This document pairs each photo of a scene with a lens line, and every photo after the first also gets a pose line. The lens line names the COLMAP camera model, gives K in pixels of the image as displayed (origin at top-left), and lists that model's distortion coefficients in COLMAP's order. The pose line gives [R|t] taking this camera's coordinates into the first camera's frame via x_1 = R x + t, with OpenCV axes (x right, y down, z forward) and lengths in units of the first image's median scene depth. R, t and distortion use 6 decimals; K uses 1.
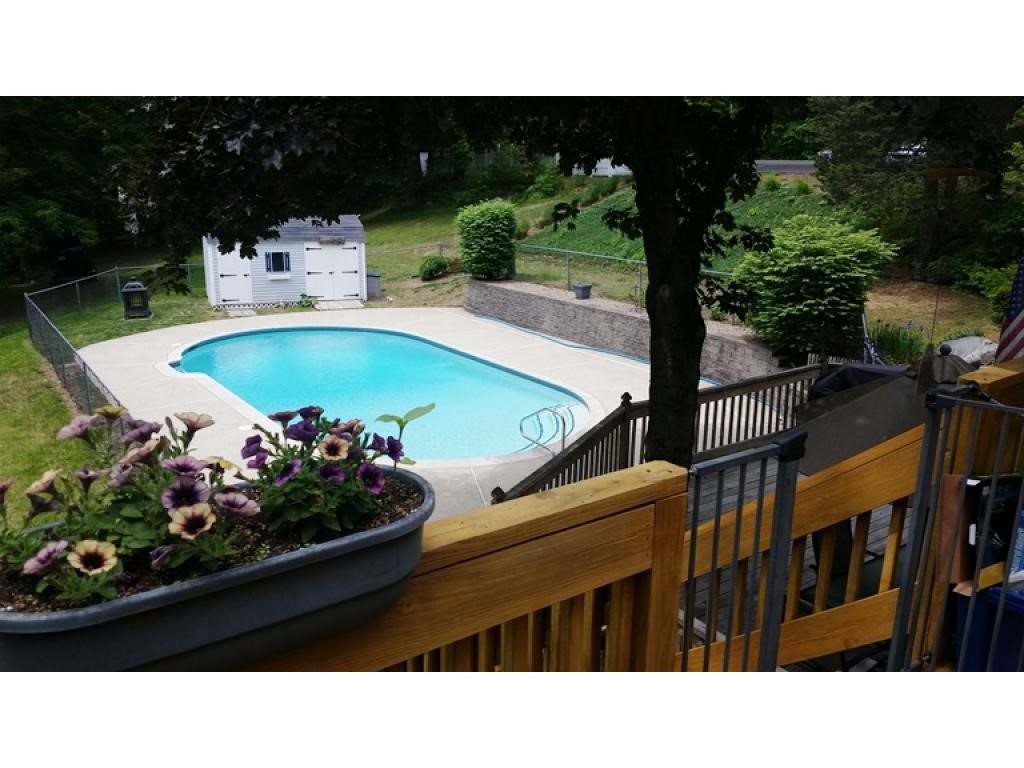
lens RADIAL K [[827.7, 0, 512.0], [0, 827.7, 384.0], [0, 0, 1]] dist [0.101940, -0.248417]
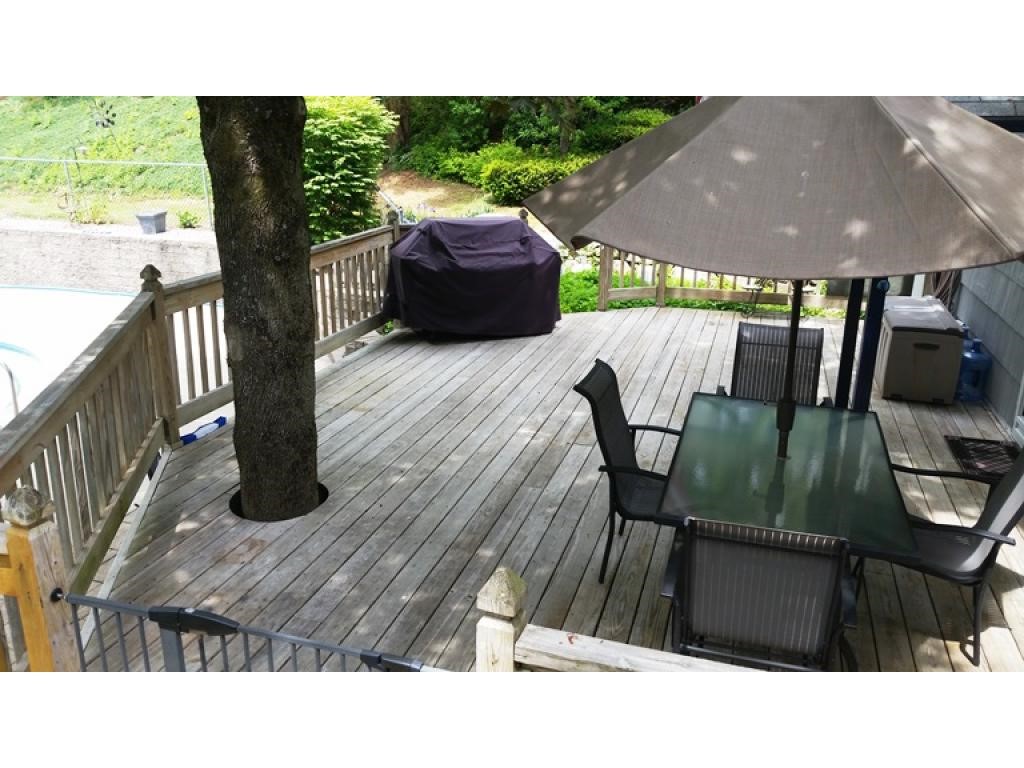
lens RADIAL K [[844.9, 0, 508.8], [0, 844.9, 398.1], [0, 0, 1]] dist [0.002830, -0.067950]
pose [[0.789459, -0.190541, 0.583479, -0.005291], [0.149512, 0.981660, 0.118279, 0.026594], [-0.595315, -0.006139, 0.803469, 0.172849]]
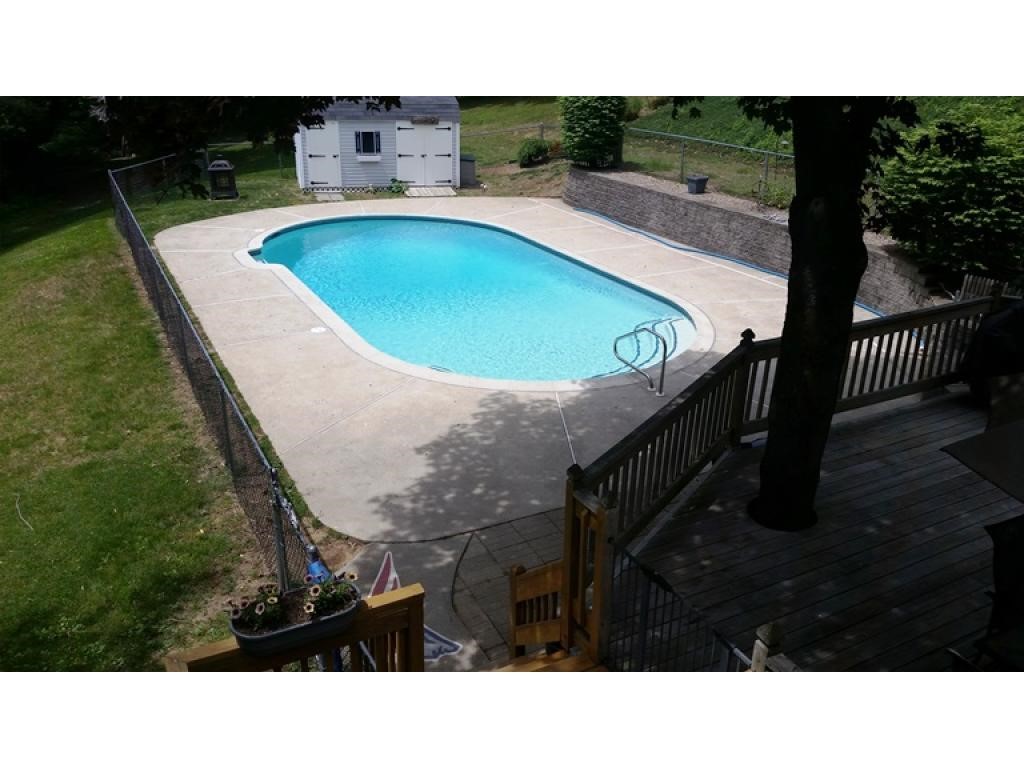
lens RADIAL K [[827.7, 0, 512.0], [0, 827.7, 384.0], [0, 0, 1]] dist [0.101940, -0.248417]
pose [[0.991794, 0.057305, -0.114285, 0.003471], [-0.041210, 0.989501, 0.138527, -0.016958], [0.121023, -0.132680, 0.983742, 0.072525]]
